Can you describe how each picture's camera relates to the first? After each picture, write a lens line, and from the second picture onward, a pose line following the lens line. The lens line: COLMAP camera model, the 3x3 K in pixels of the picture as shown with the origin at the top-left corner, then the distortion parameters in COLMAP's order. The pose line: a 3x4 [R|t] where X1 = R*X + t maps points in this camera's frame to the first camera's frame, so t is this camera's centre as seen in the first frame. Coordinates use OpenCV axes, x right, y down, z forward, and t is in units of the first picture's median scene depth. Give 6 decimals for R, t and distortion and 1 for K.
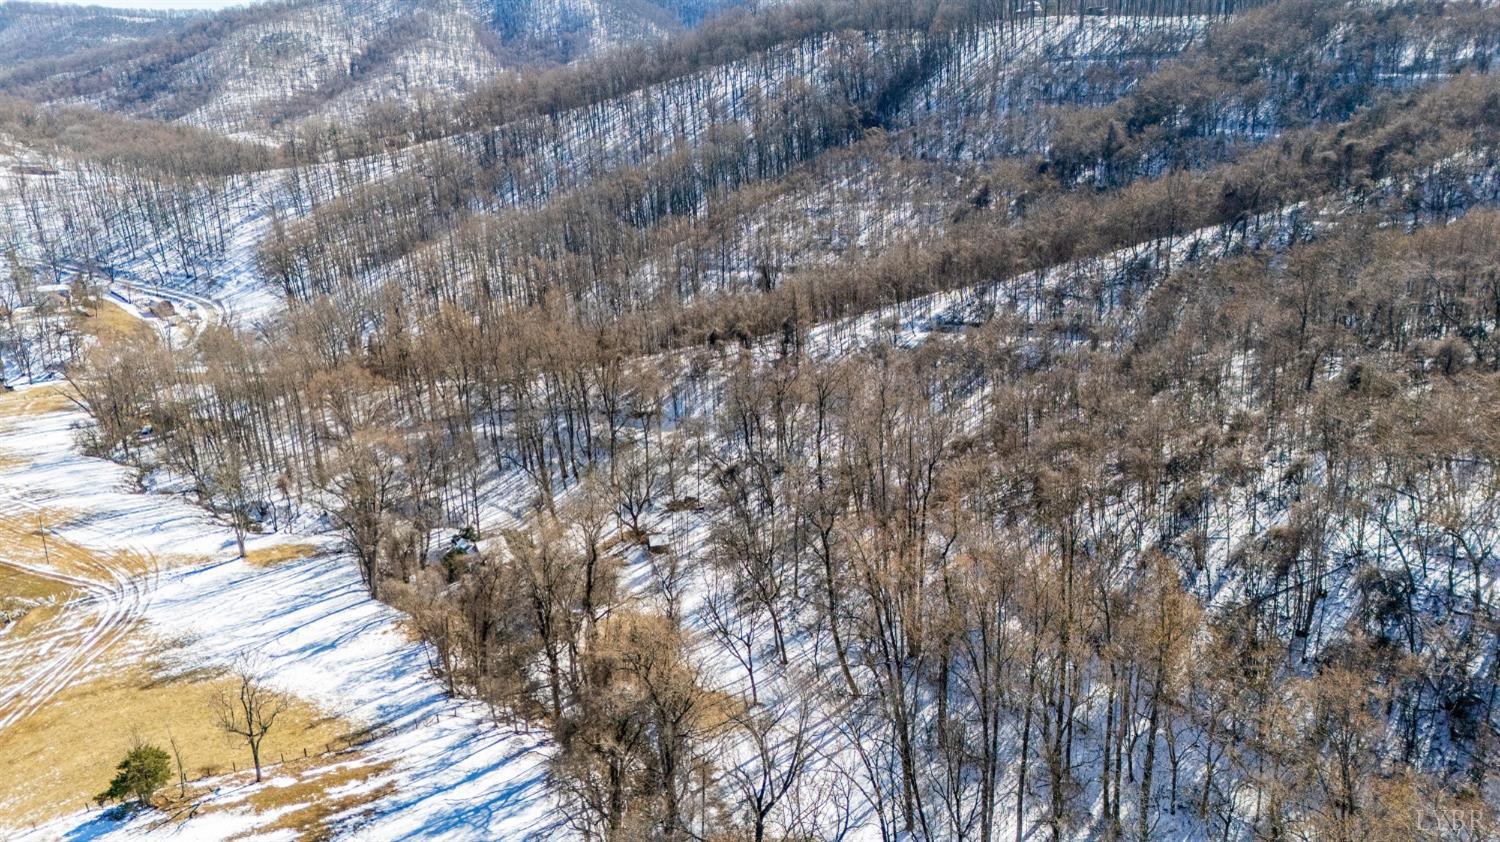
lens RADIAL K [[1100.8, 0, 749.5], [0, 1100.8, 416.2], [0, 0, 1]] dist [0.100320, -0.102634]
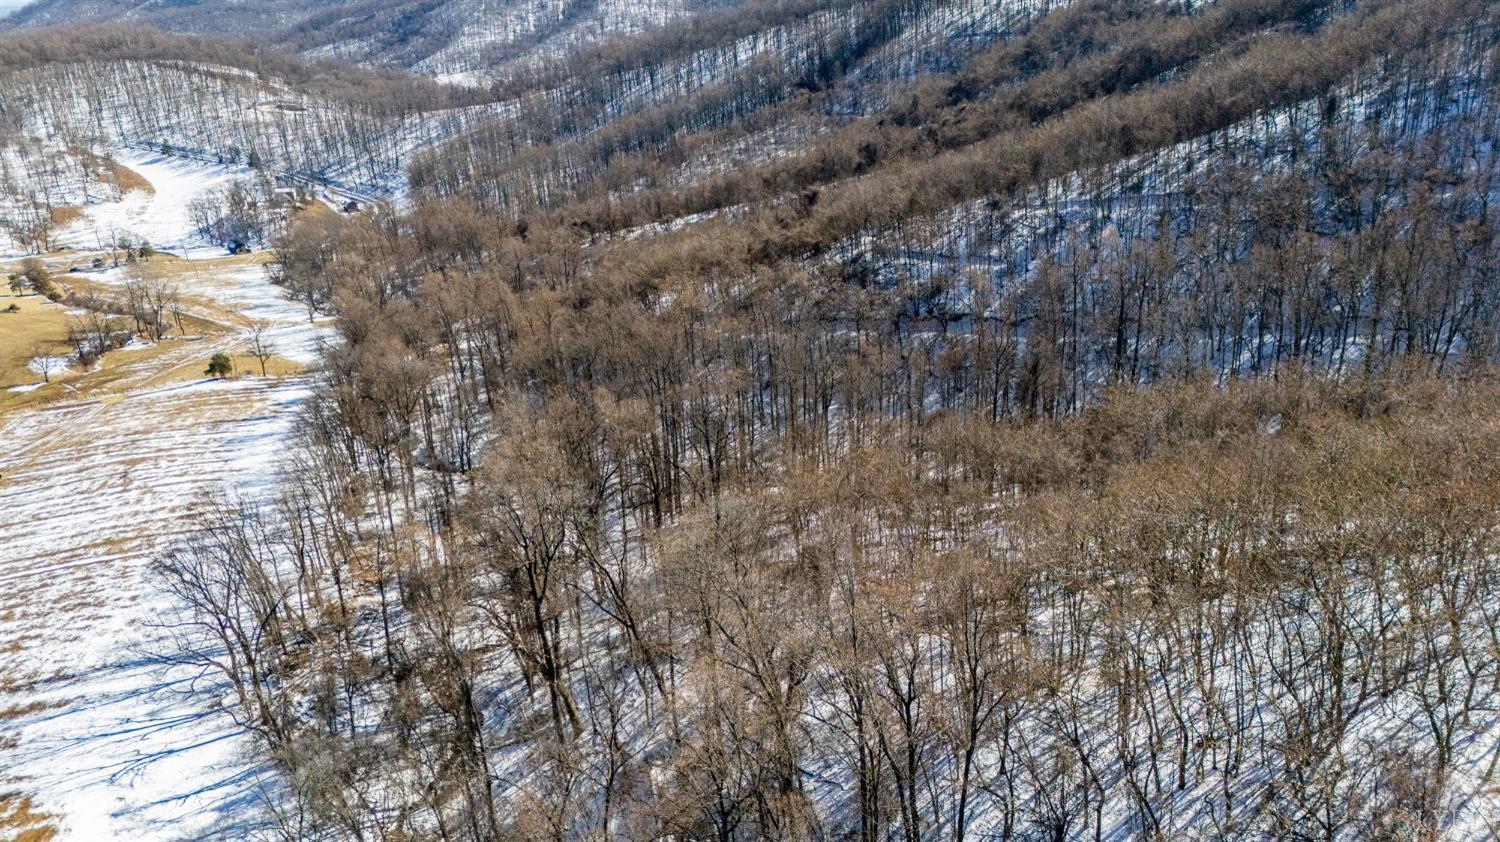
lens RADIAL K [[1100.8, 0, 749.5], [0, 1100.8, 416.2], [0, 0, 1]] dist [0.100320, -0.102634]
pose [[0.974273, 0.069987, -0.214230, 0.304491], [-0.056282, 0.995998, 0.069427, 0.044714], [0.218232, -0.055584, 0.974313, -0.318405]]
